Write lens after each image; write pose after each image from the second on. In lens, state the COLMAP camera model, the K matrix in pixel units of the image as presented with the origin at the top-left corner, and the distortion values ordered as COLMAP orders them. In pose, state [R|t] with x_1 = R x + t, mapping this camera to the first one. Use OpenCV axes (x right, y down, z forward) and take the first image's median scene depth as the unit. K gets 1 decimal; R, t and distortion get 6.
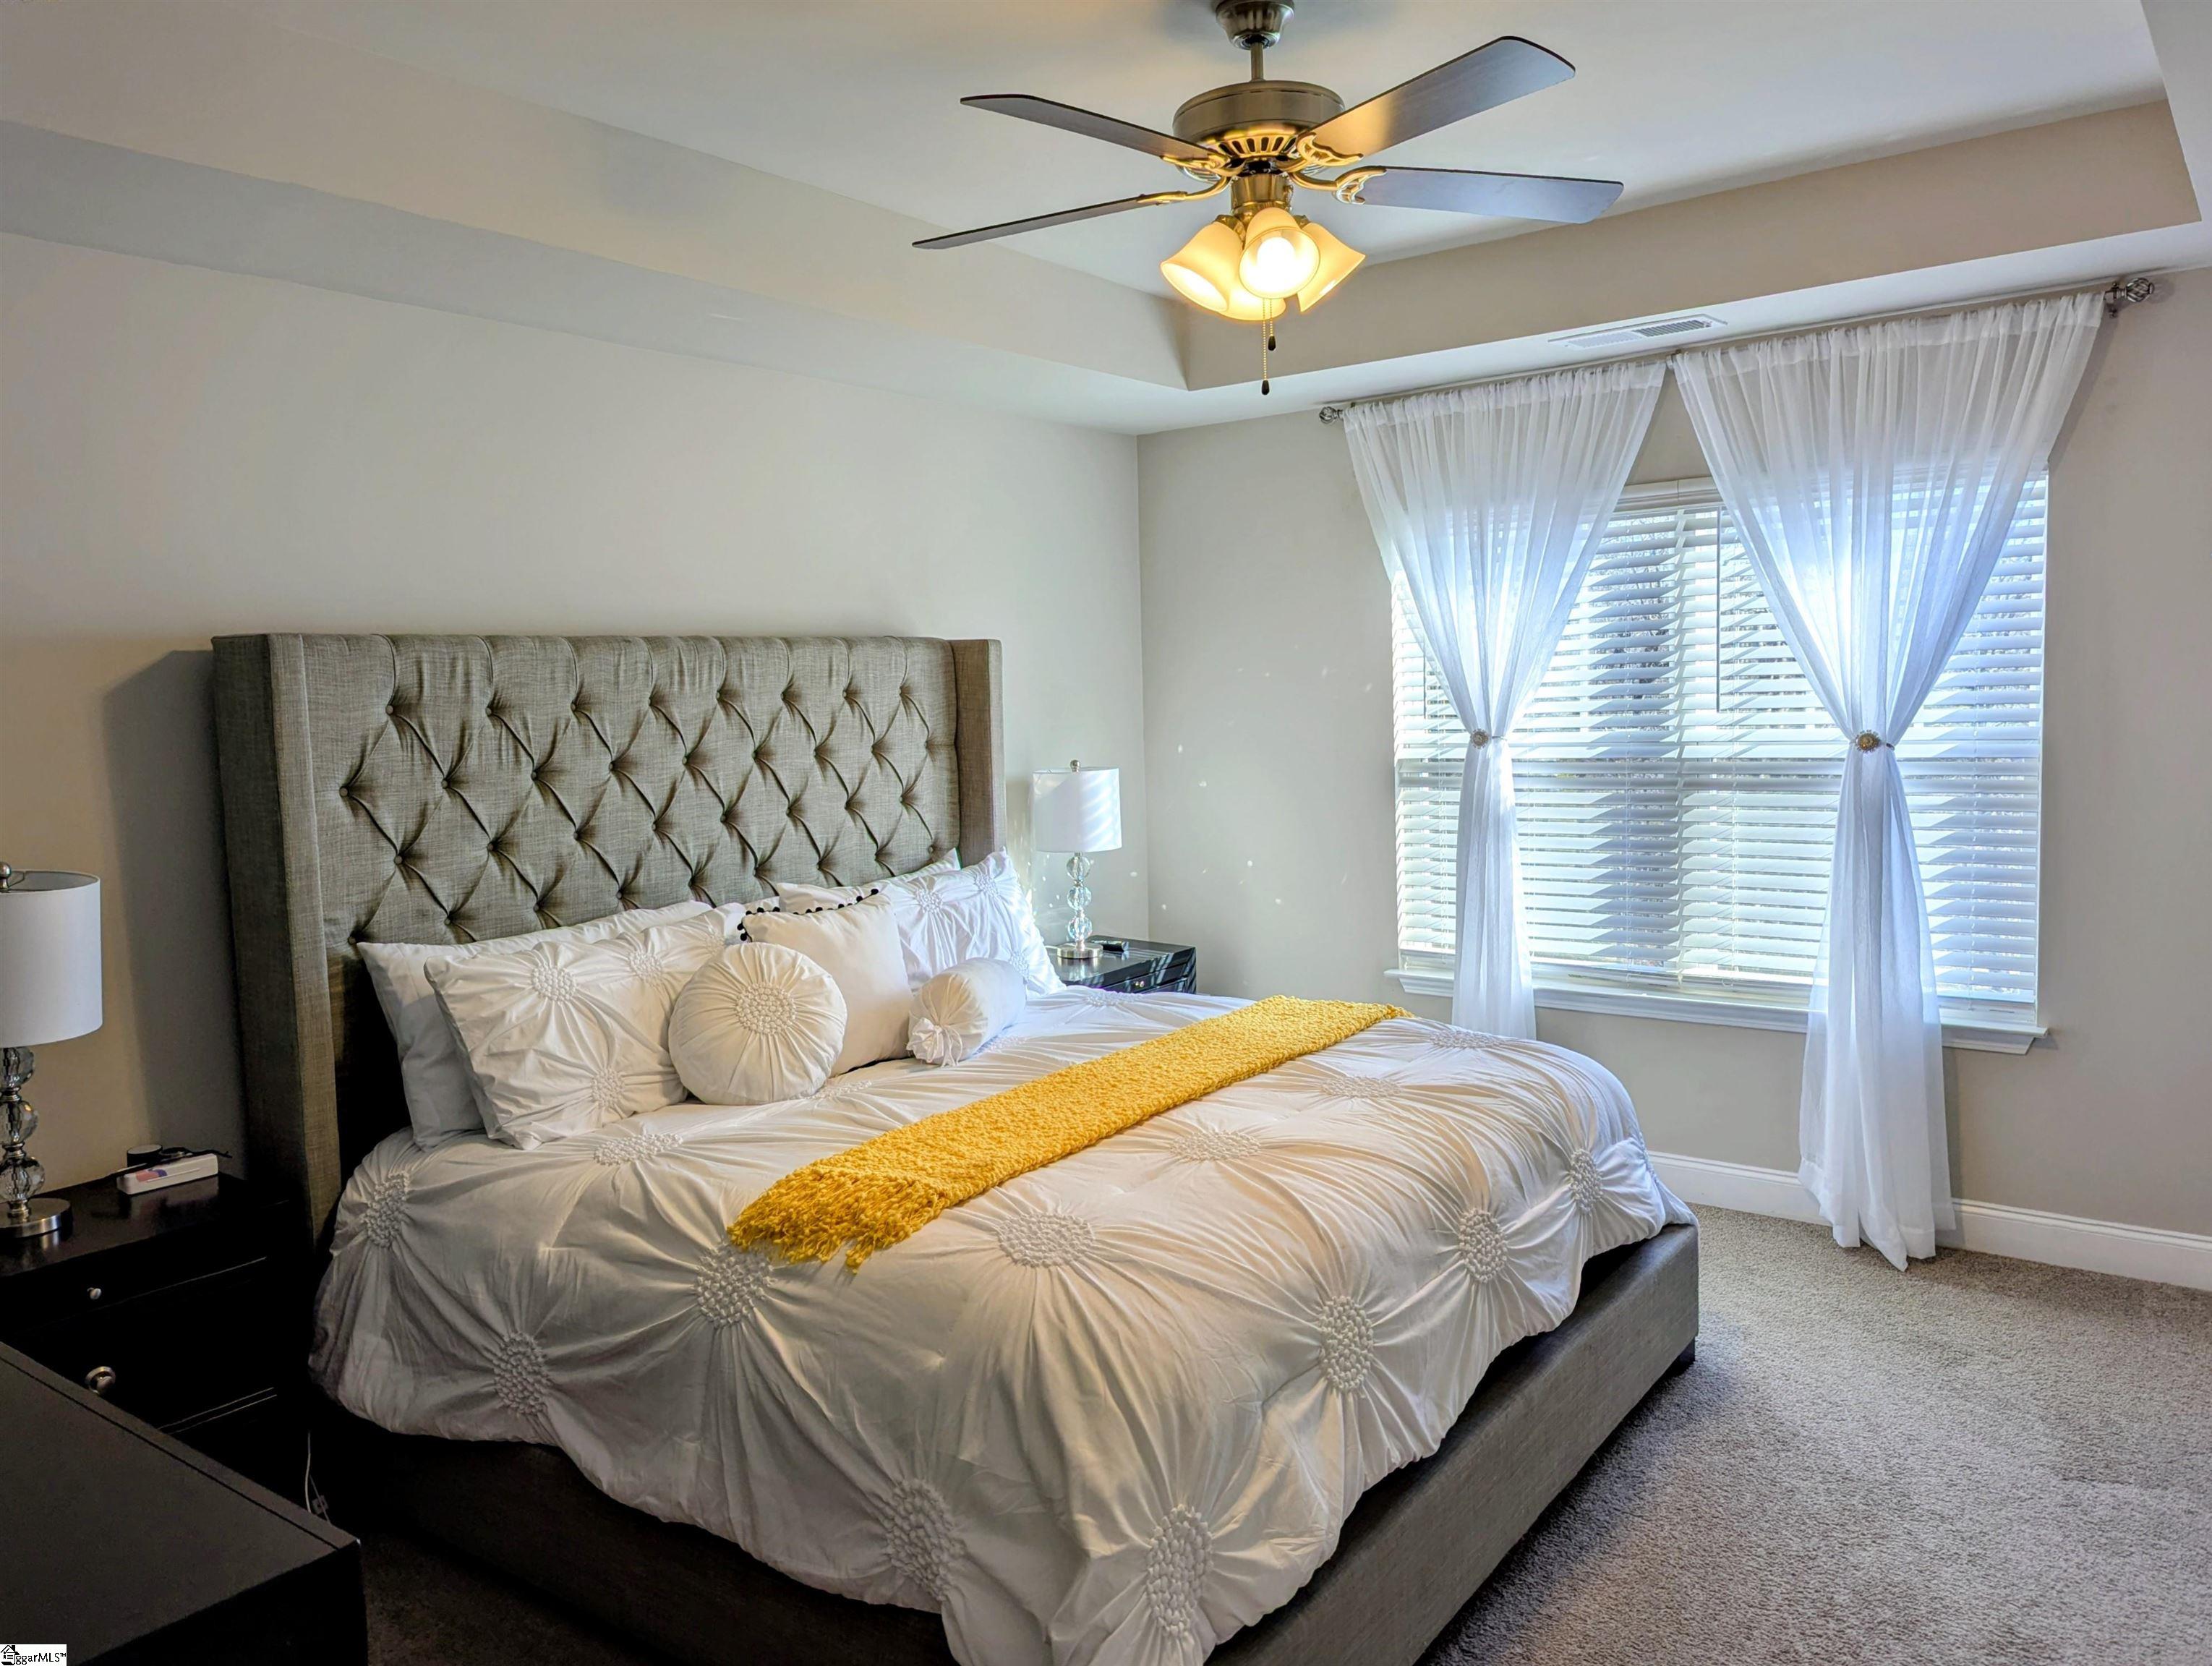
lens RADIAL K [[1589.0, 0, 1119.8], [0, 1589.0, 836.0], [0, 0, 1]] dist [0.095365, -0.089729]
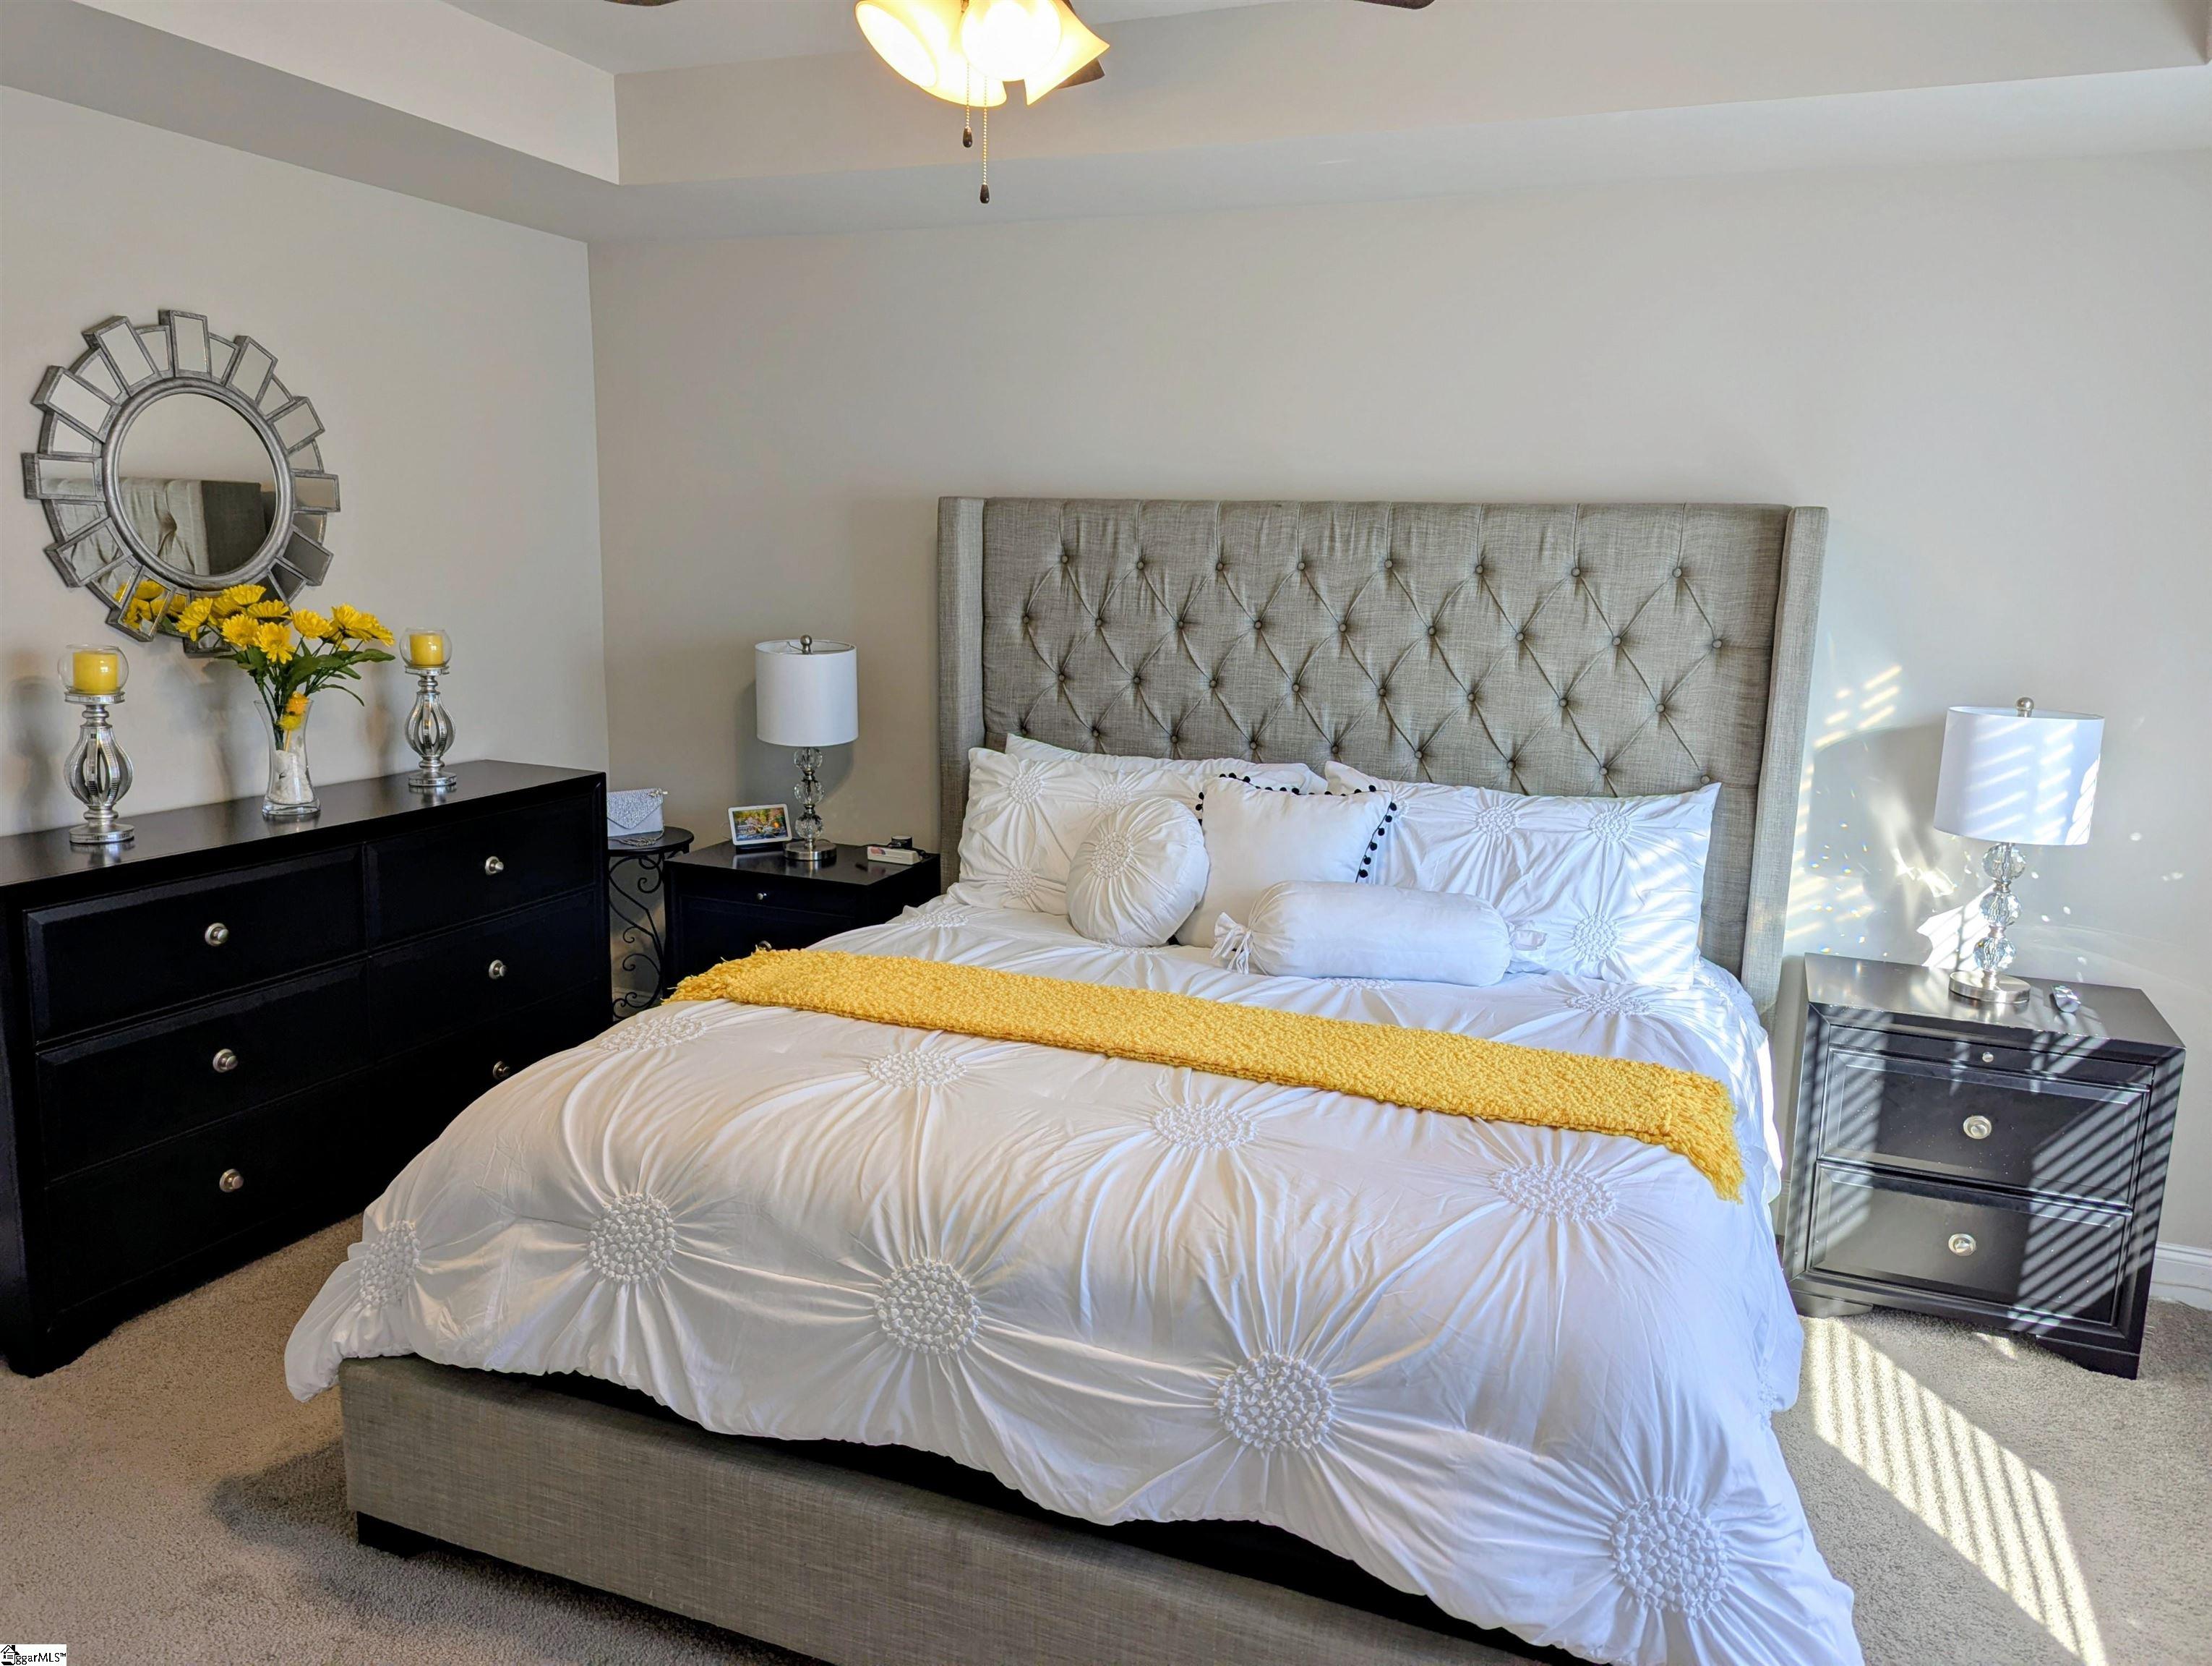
lens RADIAL K [[1589.3, 0, 1119.8], [0, 1589.3, 836.0], [0, 0, 1]] dist [0.095365, -0.089729]
pose [[0.256569, 0.220558, -0.941024, 0.695975], [-0.123803, 0.973094, 0.194320, -0.102039], [0.958564, 0.066645, 0.276971, 0.627520]]
